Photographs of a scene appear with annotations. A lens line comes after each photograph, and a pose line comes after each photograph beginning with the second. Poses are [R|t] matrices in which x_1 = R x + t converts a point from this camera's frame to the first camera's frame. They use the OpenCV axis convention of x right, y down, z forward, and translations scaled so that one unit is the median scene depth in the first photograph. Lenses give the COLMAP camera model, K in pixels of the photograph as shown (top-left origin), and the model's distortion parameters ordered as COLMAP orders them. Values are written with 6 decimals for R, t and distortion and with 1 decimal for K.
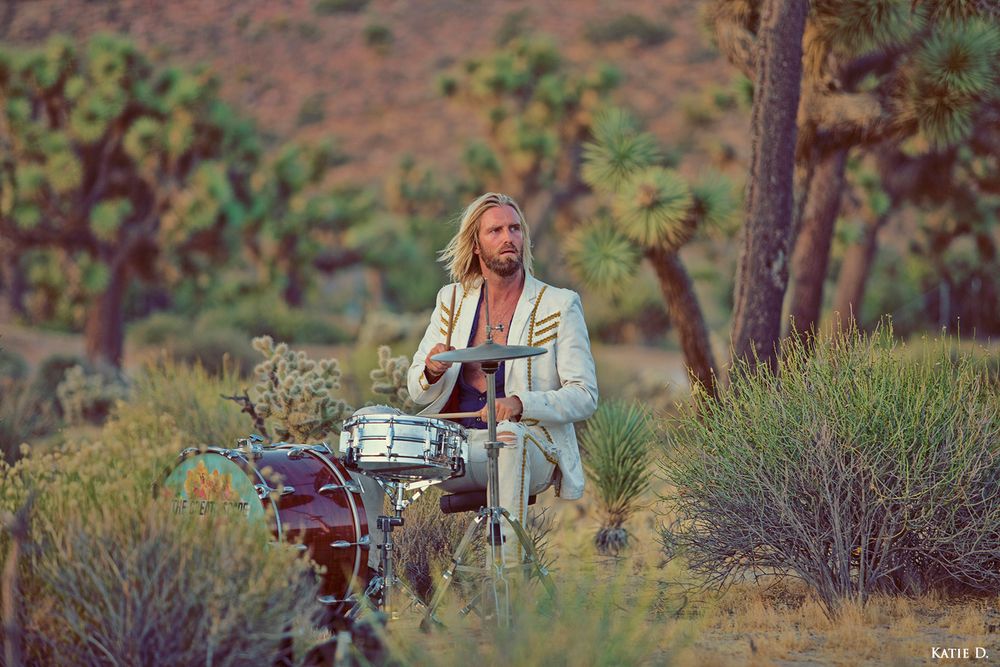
lens RADIAL K [[5112.3, 0, 500.4], [0, 5112.3, 330.2], [0, 0, 1]] dist [0.999147, 0.000000]
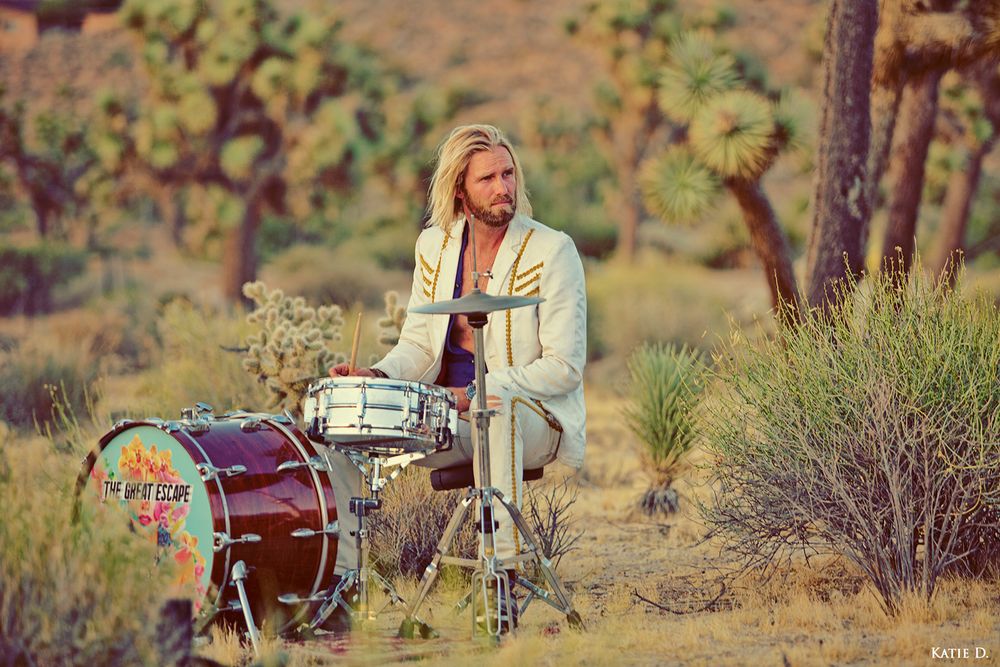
lens RADIAL K [[4654.9, 0, 498.5], [0, 4654.9, 337.4], [0, 0, 1]] dist [0.723507, 0.000000]
pose [[0.999437, -0.011676, -0.031454, 0.013480], [0.012228, 0.999774, 0.017414, -0.001724], [0.031244, -0.017788, 0.999353, 0.126519]]
